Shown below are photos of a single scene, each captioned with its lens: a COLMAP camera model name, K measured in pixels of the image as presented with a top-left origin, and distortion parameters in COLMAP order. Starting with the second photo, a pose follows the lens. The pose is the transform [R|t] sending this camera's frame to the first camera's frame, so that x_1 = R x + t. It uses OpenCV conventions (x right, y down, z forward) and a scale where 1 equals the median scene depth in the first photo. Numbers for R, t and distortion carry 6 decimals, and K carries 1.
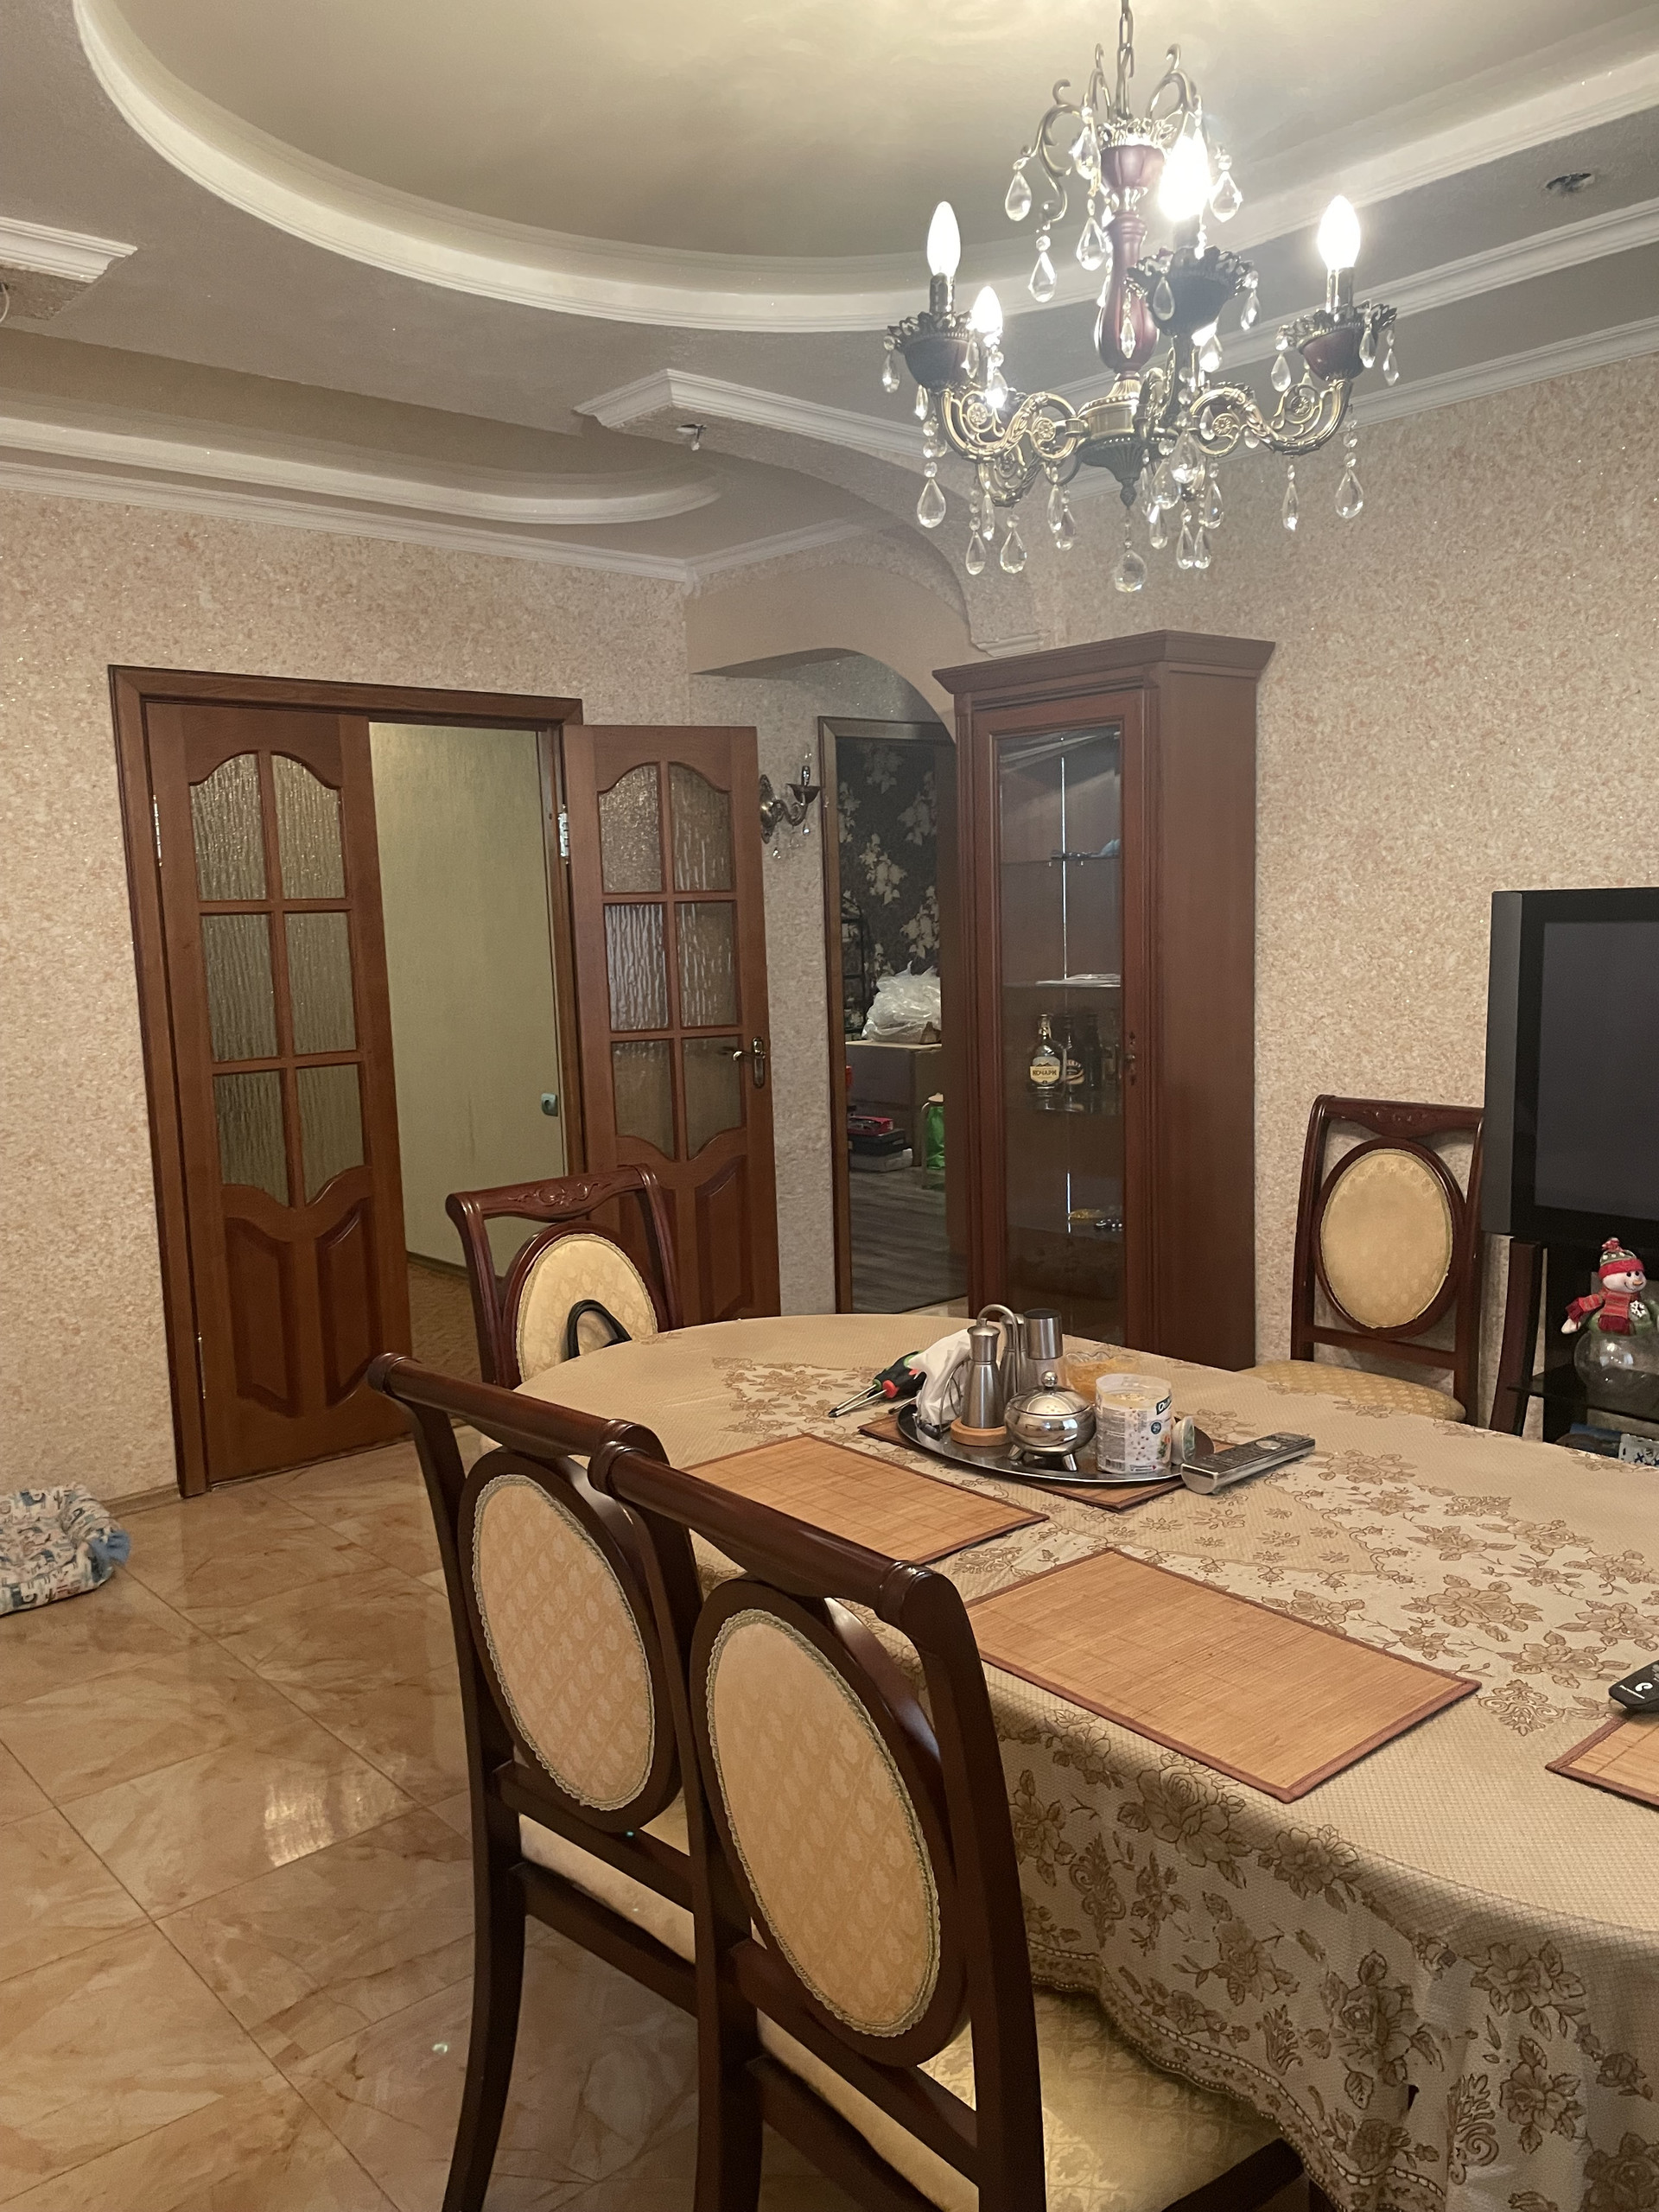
lens RADIAL K [[1687.6, 0, 826.6], [0, 1687.6, 1136.4], [0, 0, 1]] dist [0.101629, -0.132320]
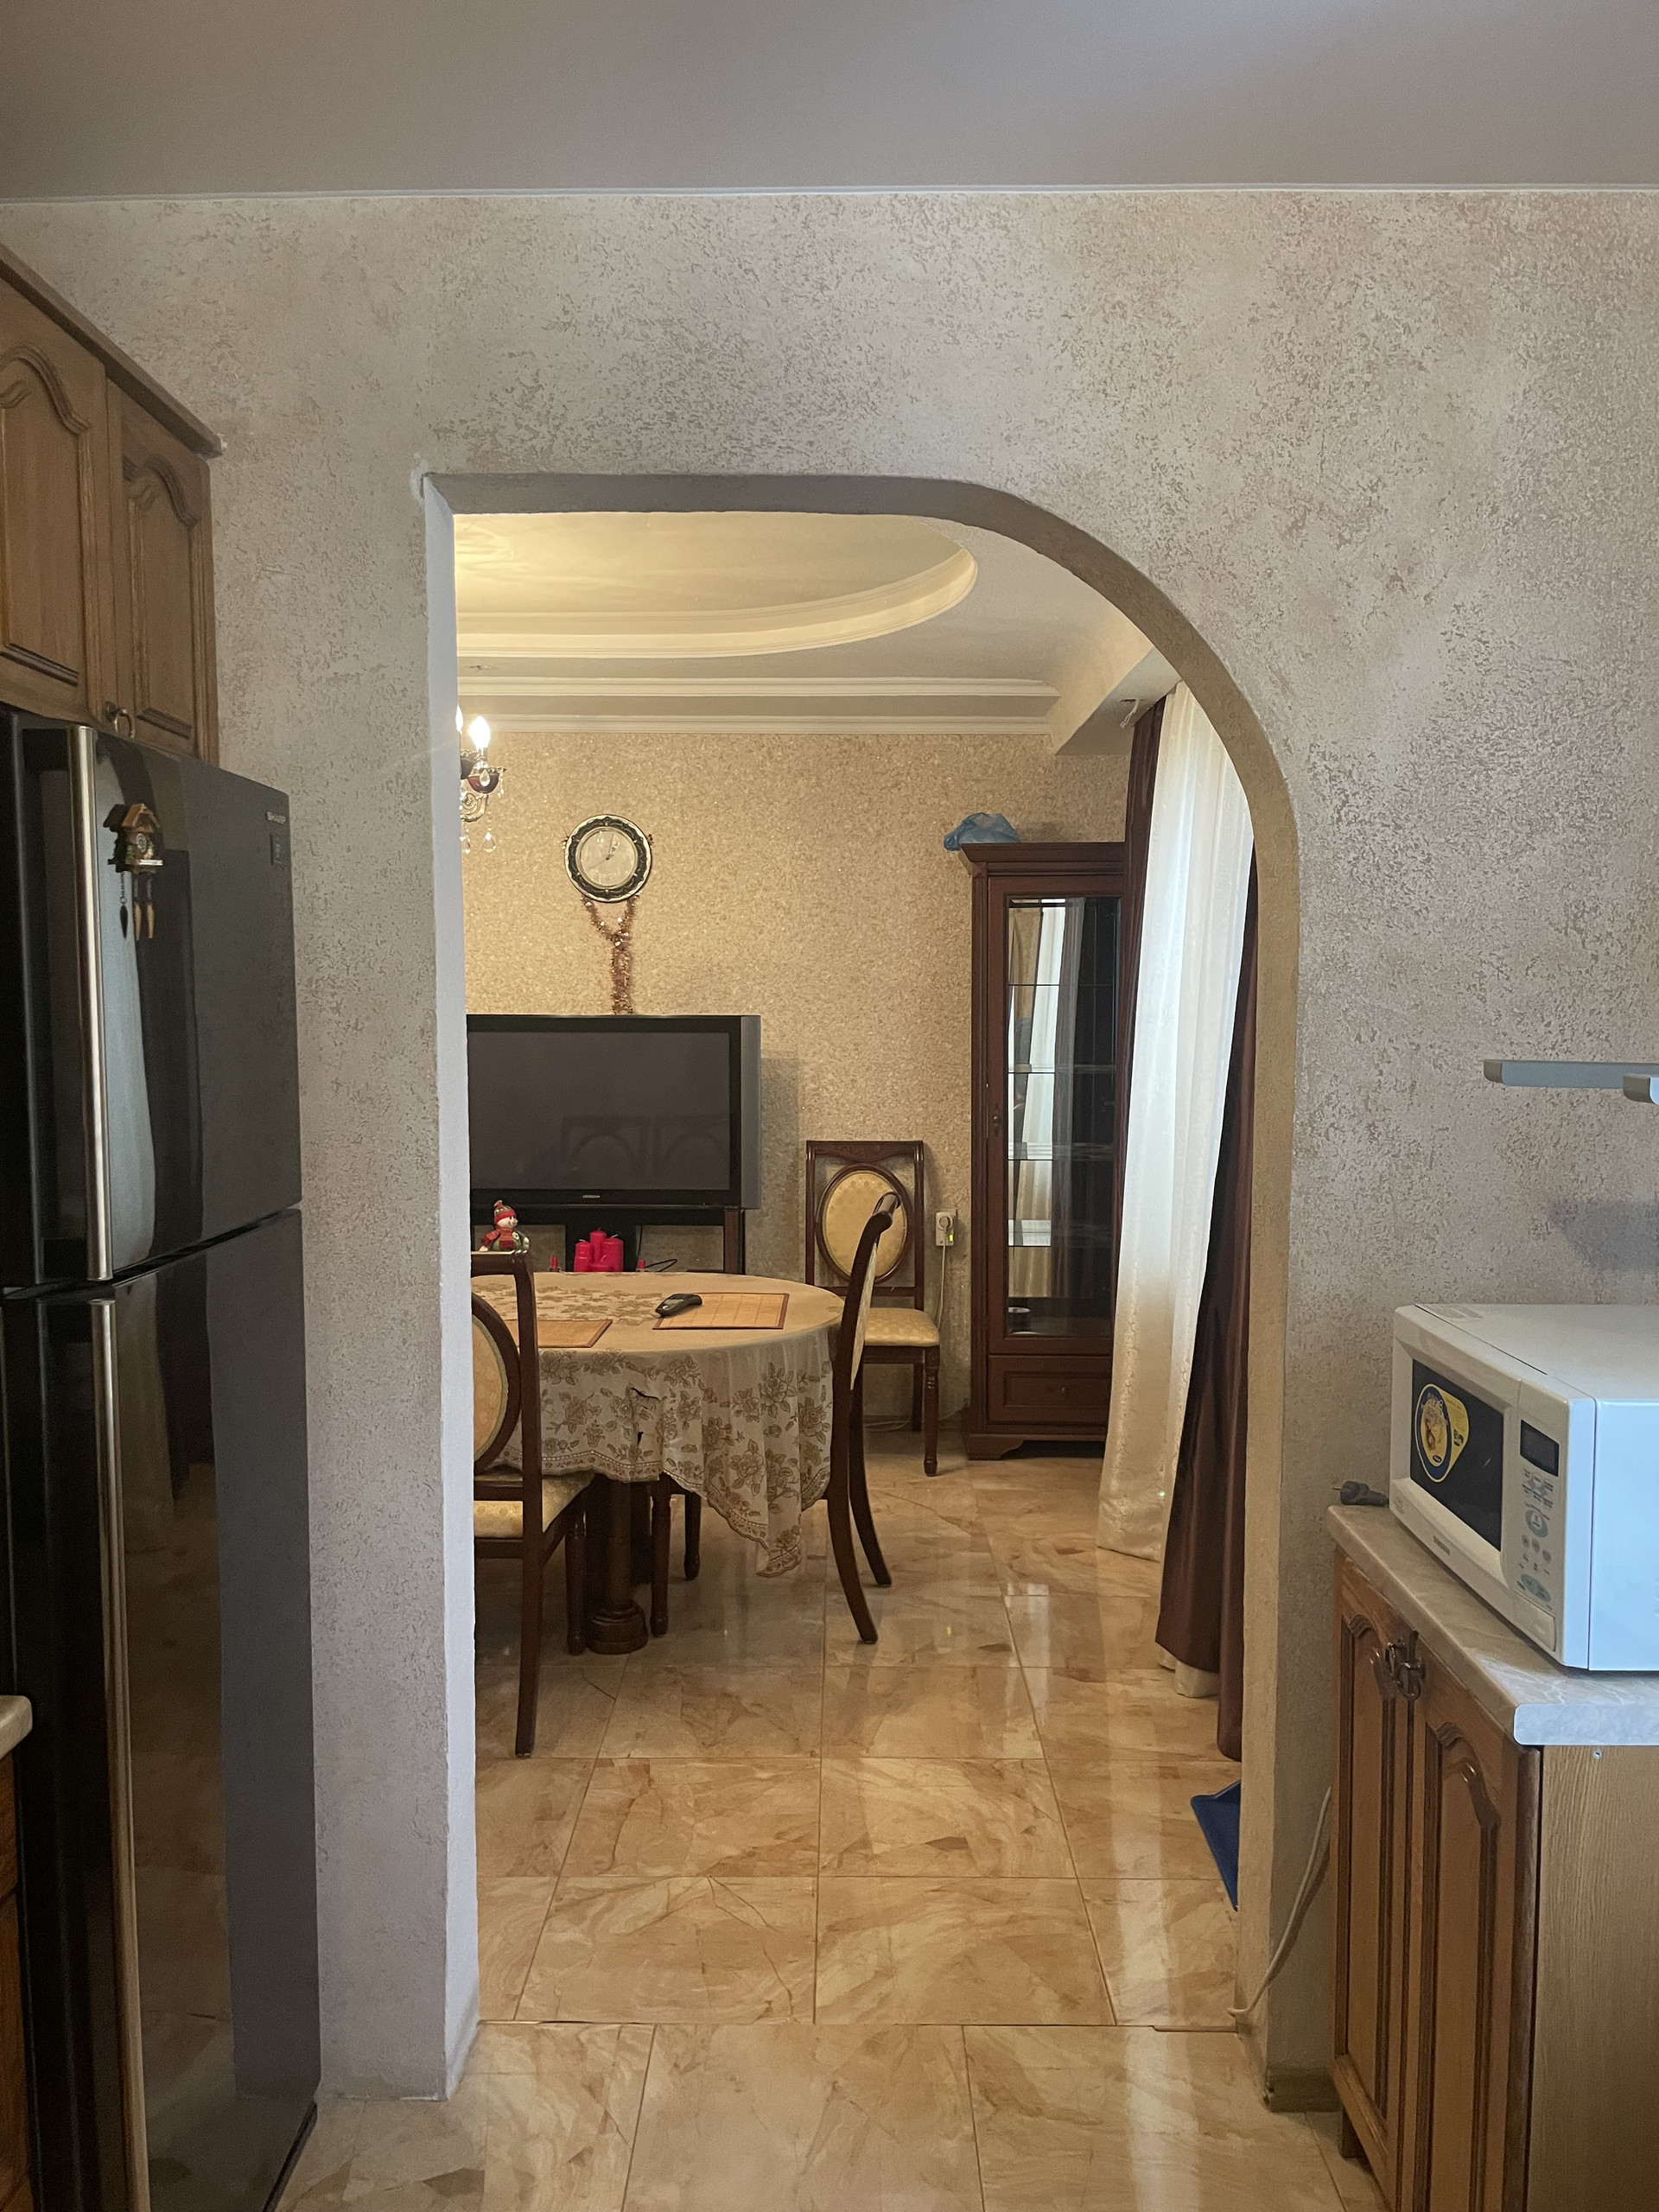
lens RADIAL K [[1687.6, 0, 826.6], [0, 1687.6, 1136.4], [0, 0, 1]] dist [0.101629, -0.132320]
pose [[0.670488, -0.030915, 0.741276, -1.484567], [0.082686, 0.996021, -0.033251, 0.180001], [-0.737298, 0.083588, 0.670376, -1.121159]]
